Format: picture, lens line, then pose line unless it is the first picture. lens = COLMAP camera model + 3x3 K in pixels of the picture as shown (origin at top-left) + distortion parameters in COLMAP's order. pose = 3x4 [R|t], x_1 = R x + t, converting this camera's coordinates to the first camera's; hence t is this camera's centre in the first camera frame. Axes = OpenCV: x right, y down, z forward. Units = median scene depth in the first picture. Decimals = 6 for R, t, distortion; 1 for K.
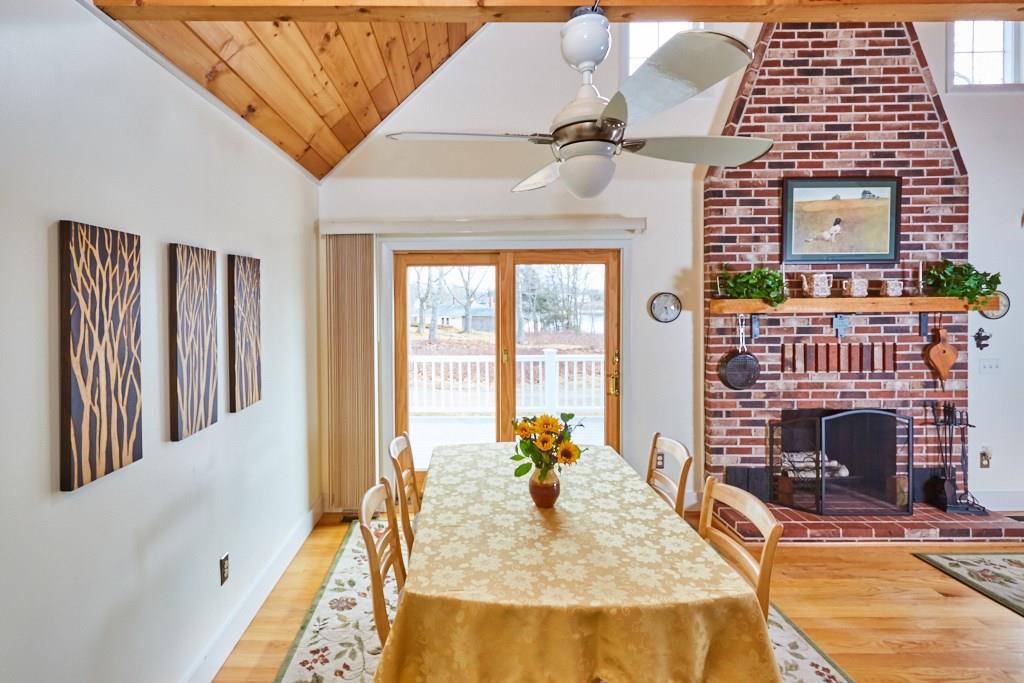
lens RADIAL K [[476.2, 0, 456.0], [0, 476.2, 303.5], [0, 0, 1]] dist [0.004744, -0.001938]
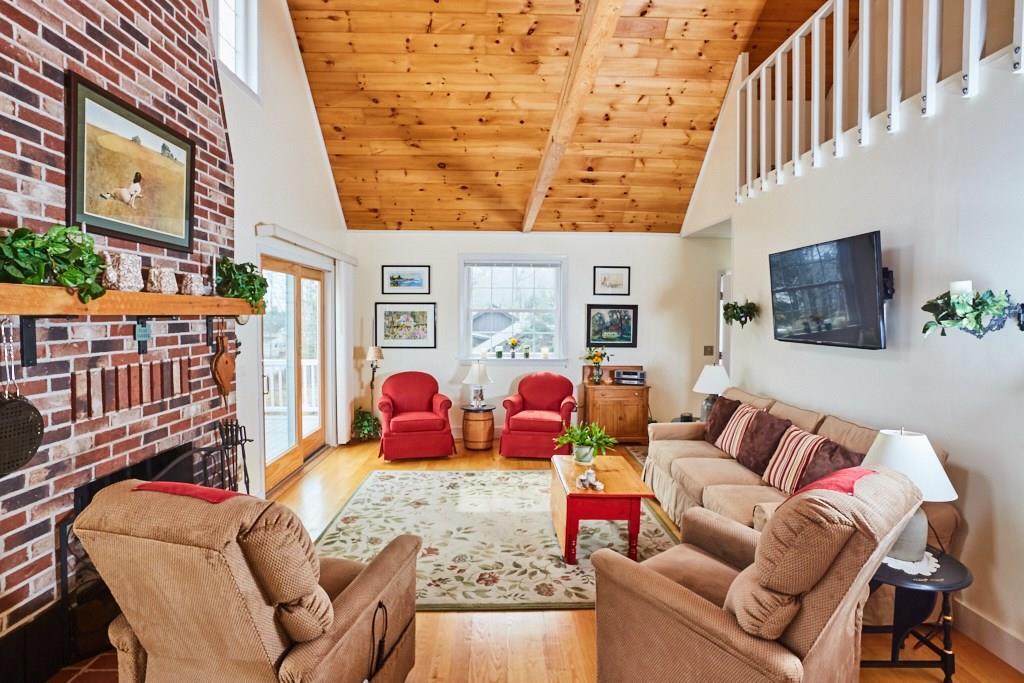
lens RADIAL K [[519.4, 0, 507.0], [0, 519.4, 335.6], [0, 0, 1]] dist [-0.024412, 0.010680]
pose [[-0.030976, -0.028053, 0.999126, 0.071507], [0.003204, 0.999598, 0.028165, 0.026962], [-0.999515, 0.004074, -0.030874, 0.513649]]
